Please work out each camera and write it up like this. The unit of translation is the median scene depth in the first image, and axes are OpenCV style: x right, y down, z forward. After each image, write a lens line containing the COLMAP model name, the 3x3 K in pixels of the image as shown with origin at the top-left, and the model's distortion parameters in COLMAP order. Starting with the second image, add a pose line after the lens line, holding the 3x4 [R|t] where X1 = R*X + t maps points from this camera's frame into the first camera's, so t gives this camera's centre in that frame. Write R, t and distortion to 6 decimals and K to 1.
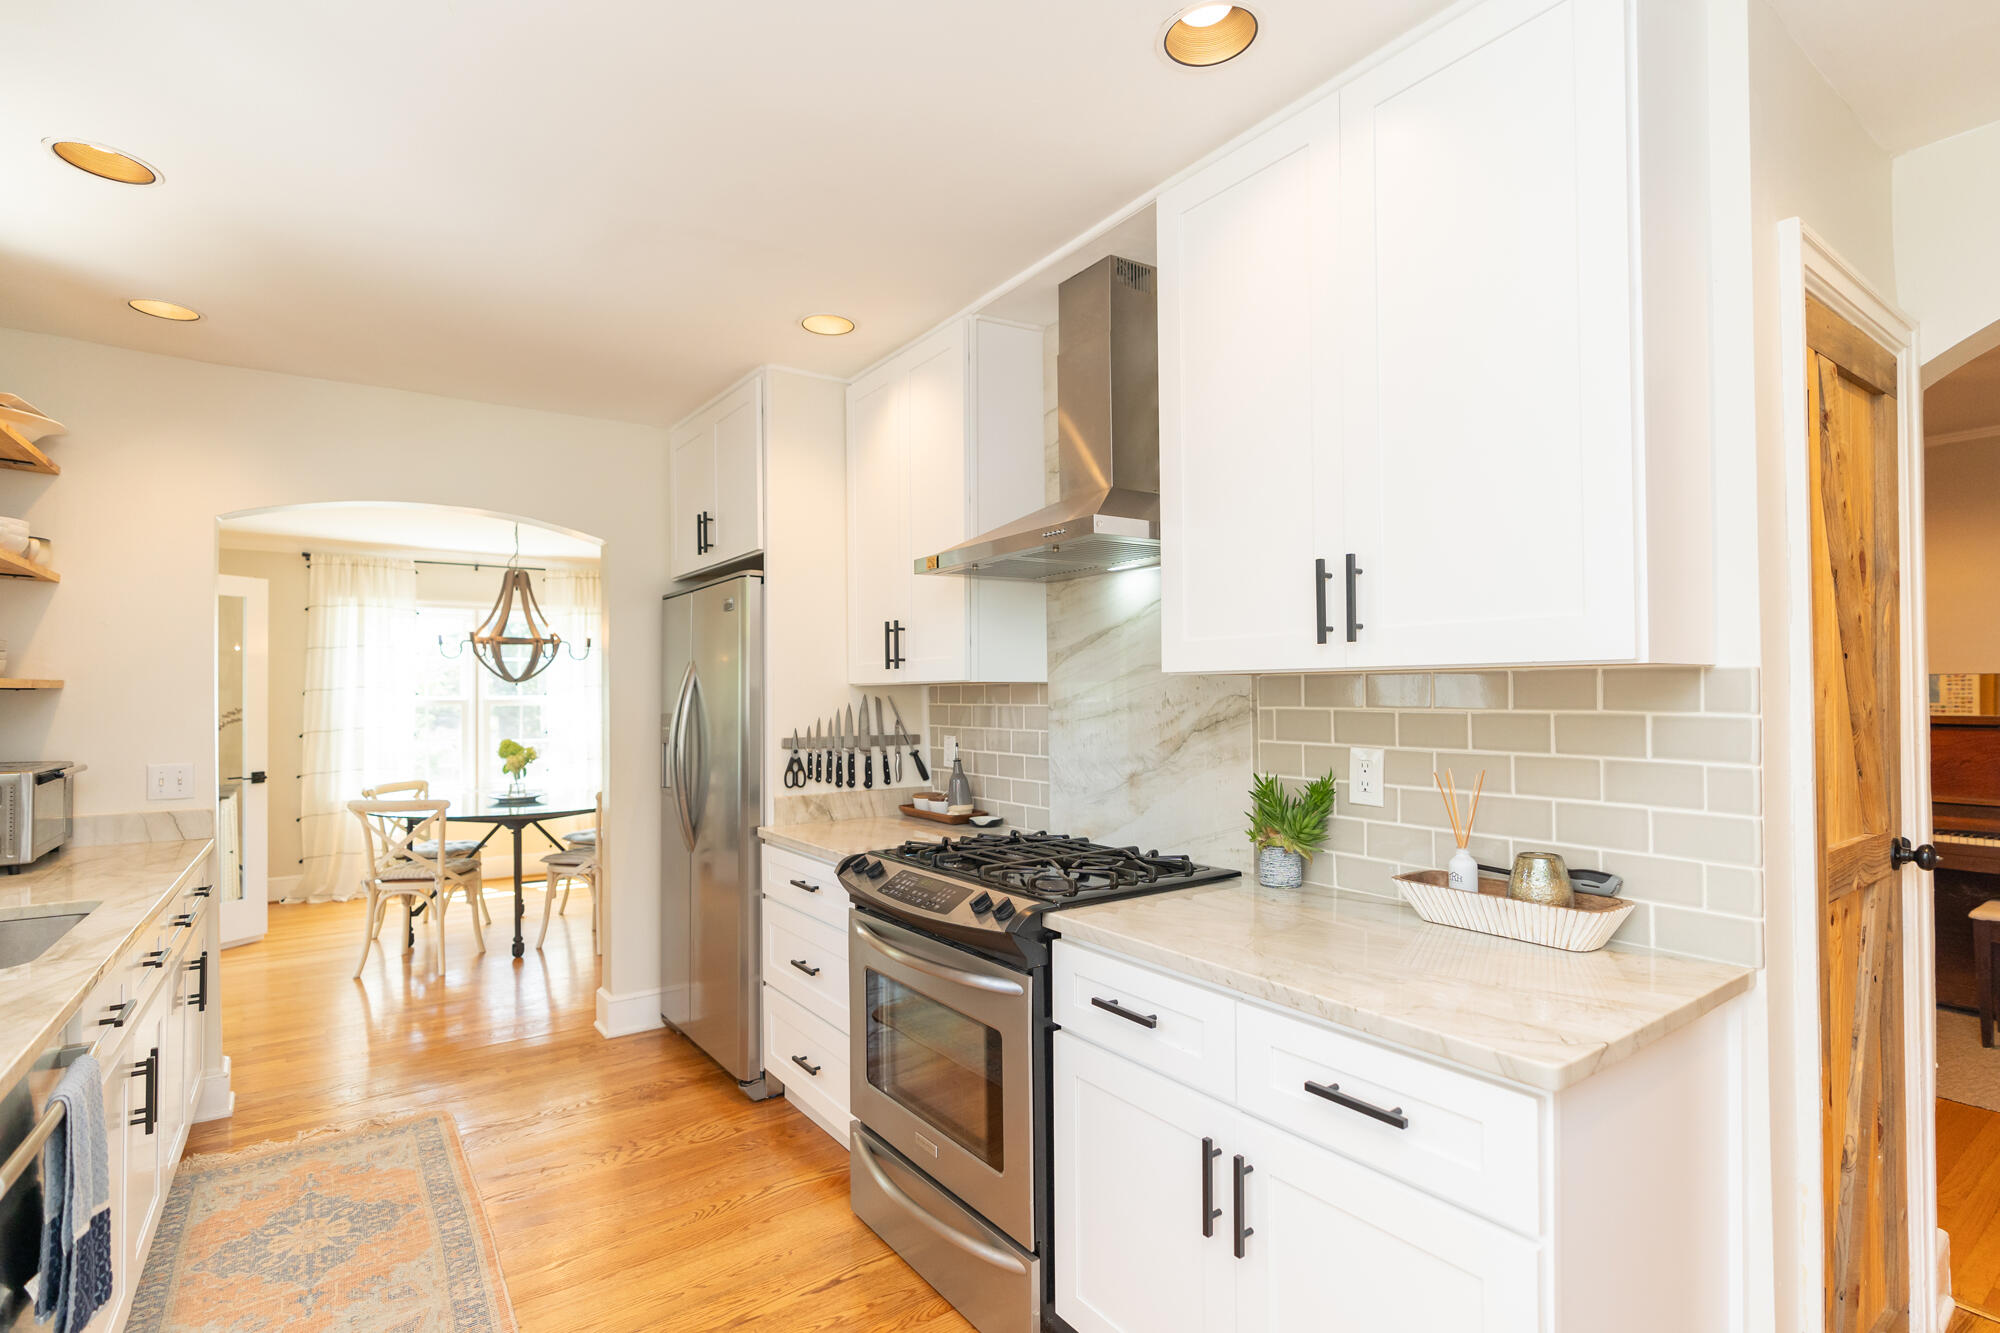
lens RADIAL K [[926.1, 0, 997.6], [0, 926.1, 682.0], [0, 0, 1]] dist [-0.019350, -0.000007]
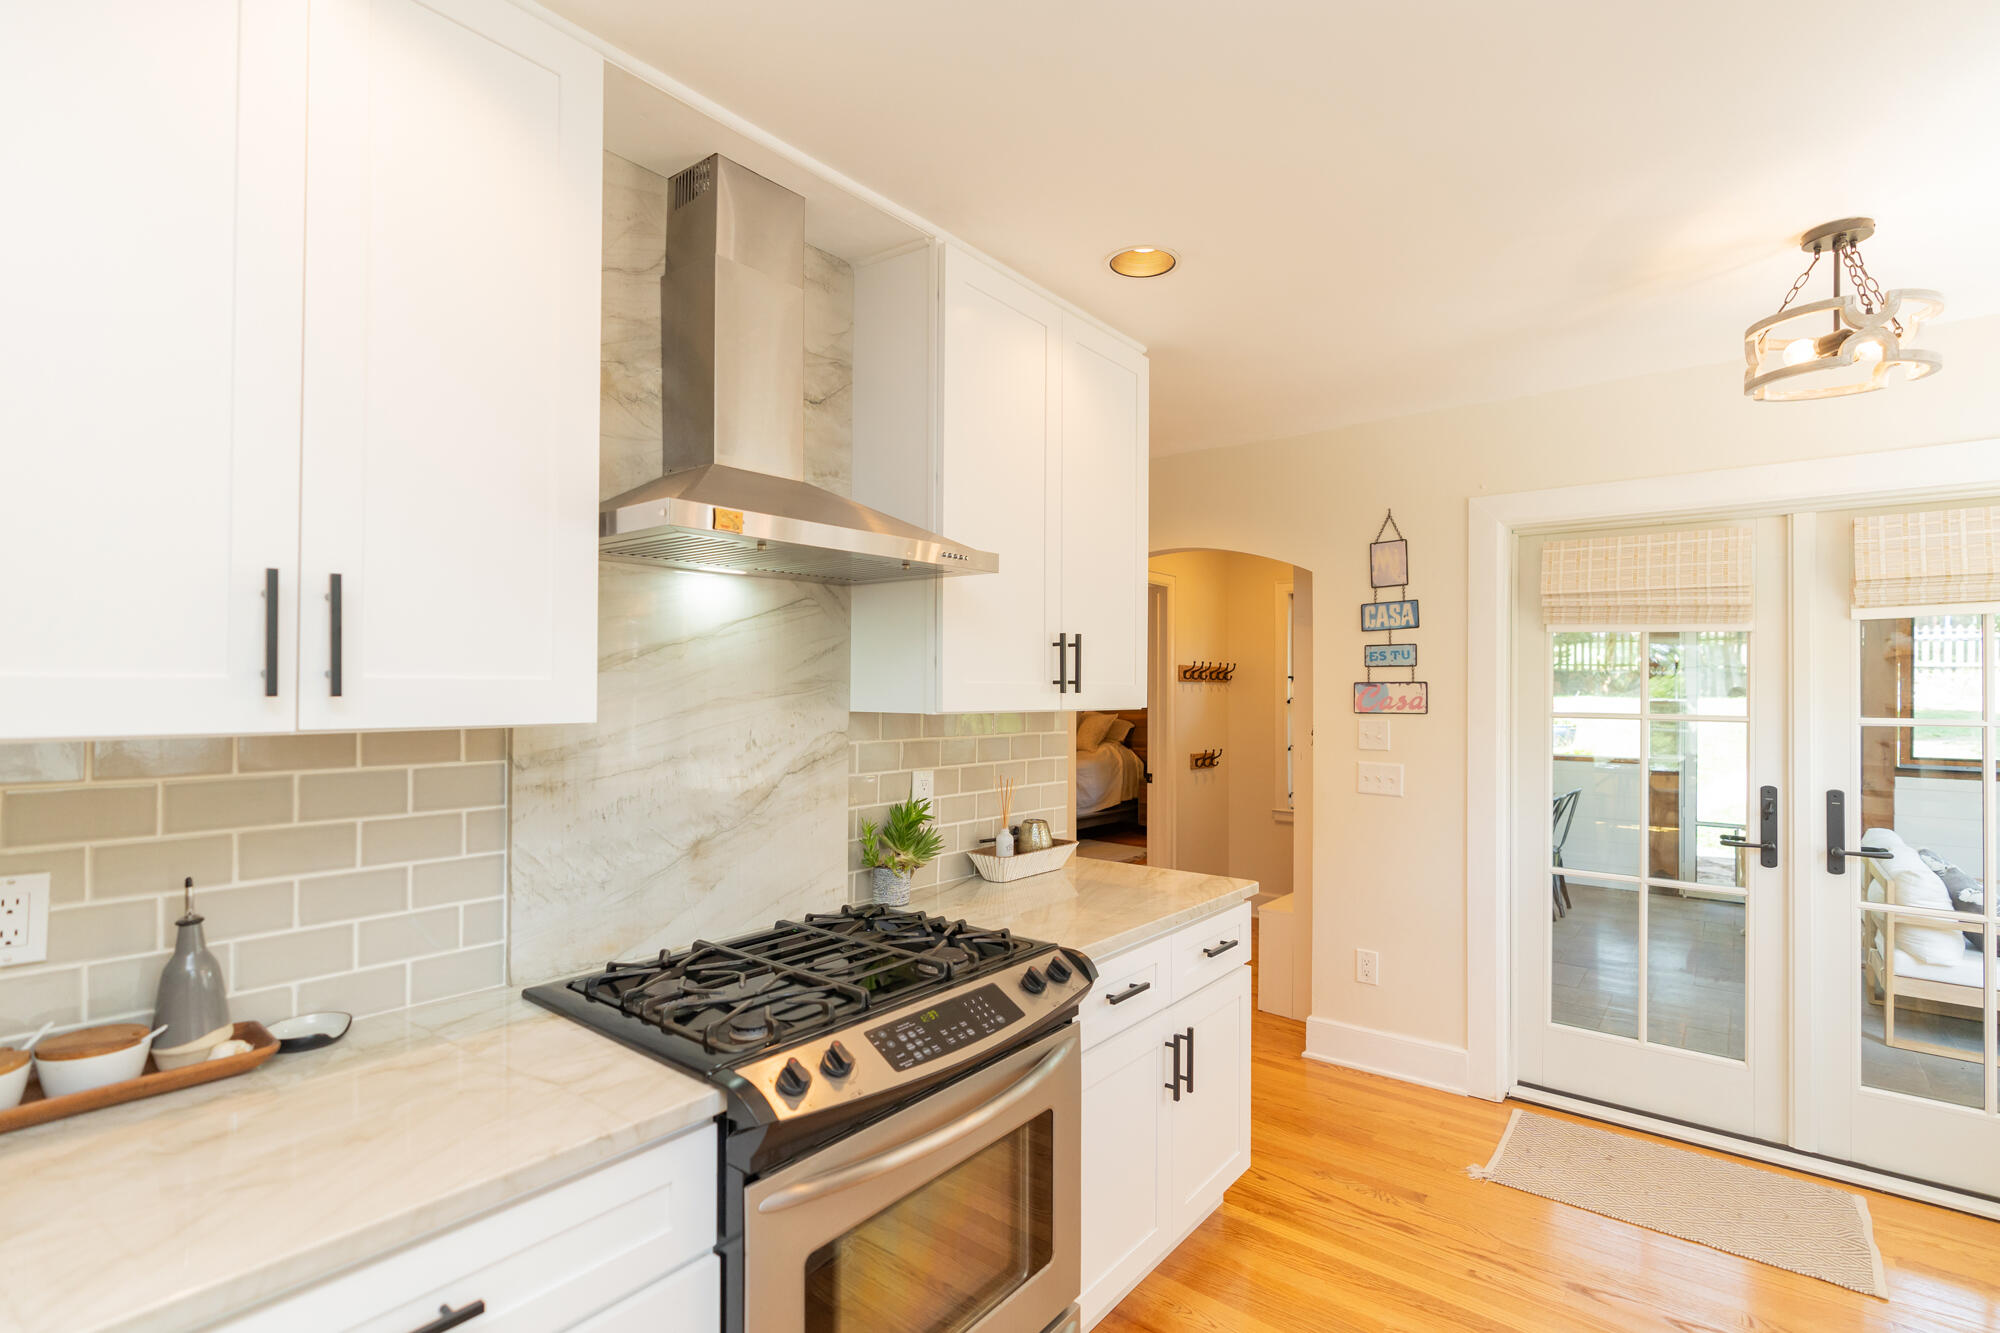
lens RADIAL K [[926.1, 0, 997.2], [0, 926.1, 682.2], [0, 0, 1]] dist [-0.019350, -0.000007]
pose [[-0.263306, 0.016691, 0.964568, -0.414468], [-0.012023, 0.999716, -0.020581, -0.011465], [-0.964637, -0.017016, -0.263031, 0.615763]]
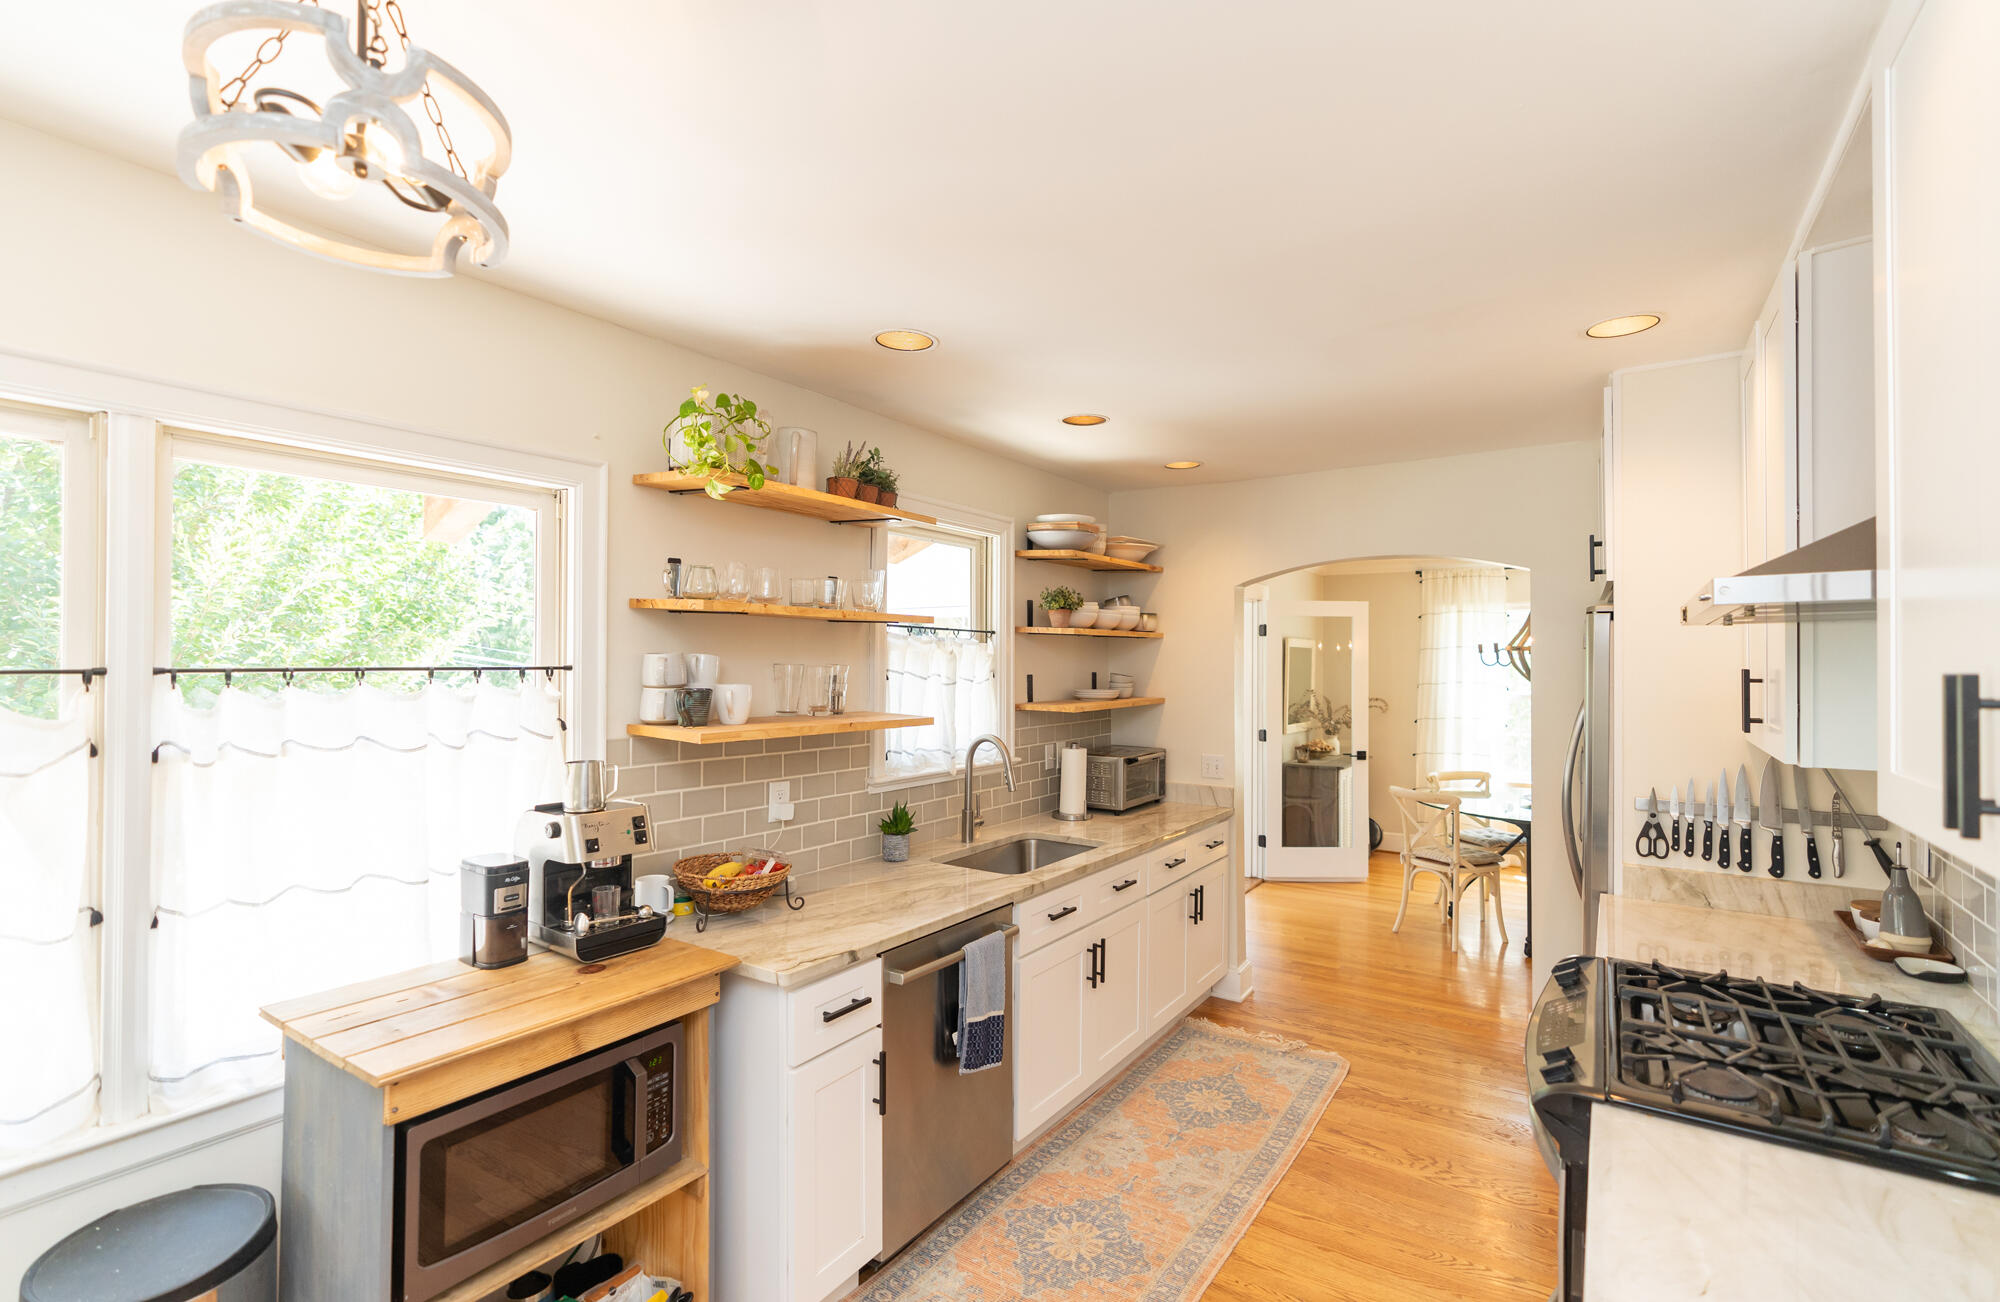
lens RADIAL K [[892.4, 0, 1003.7], [0, 892.4, 651.3], [0, 0, 1]] dist [-0.005602, -0.000585]
pose [[0.346376, -0.002570, -0.938092, 0.342174], [0.006280, 0.999980, -0.000421, -0.078761], [0.938075, -0.005745, 0.346385, 0.156601]]
